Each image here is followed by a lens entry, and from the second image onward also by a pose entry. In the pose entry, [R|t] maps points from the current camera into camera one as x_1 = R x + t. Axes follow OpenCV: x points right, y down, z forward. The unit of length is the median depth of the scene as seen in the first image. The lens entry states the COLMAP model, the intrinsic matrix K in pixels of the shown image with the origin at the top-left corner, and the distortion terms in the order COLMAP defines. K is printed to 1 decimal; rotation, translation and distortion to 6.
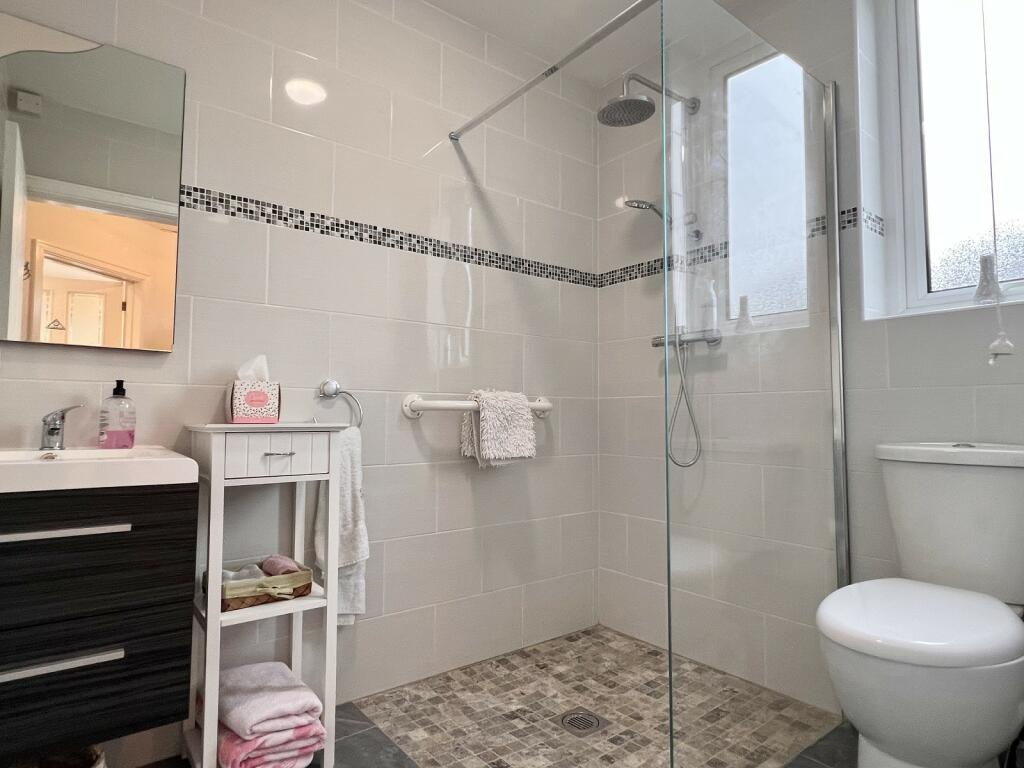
lens RADIAL K [[583.3, 0, 507.2], [0, 583.3, 386.6], [0, 0, 1]] dist [0.000961, 0.001695]
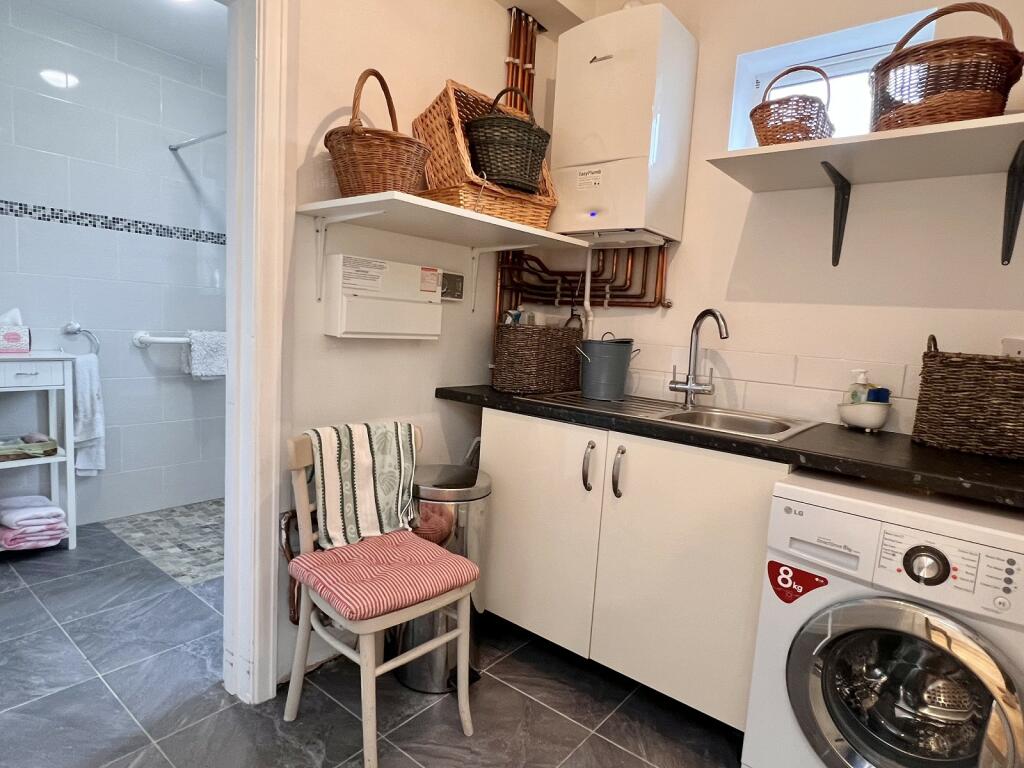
lens RADIAL K [[583.3, 0, 507.2], [0, 583.3, 386.6], [0, 0, 1]] dist [0.000961, 0.001695]
pose [[0.973523, 0.027909, 0.226878, 0.464128], [-0.066251, 0.984367, 0.163193, -0.172367], [-0.218776, -0.173903, 0.960153, -0.749215]]
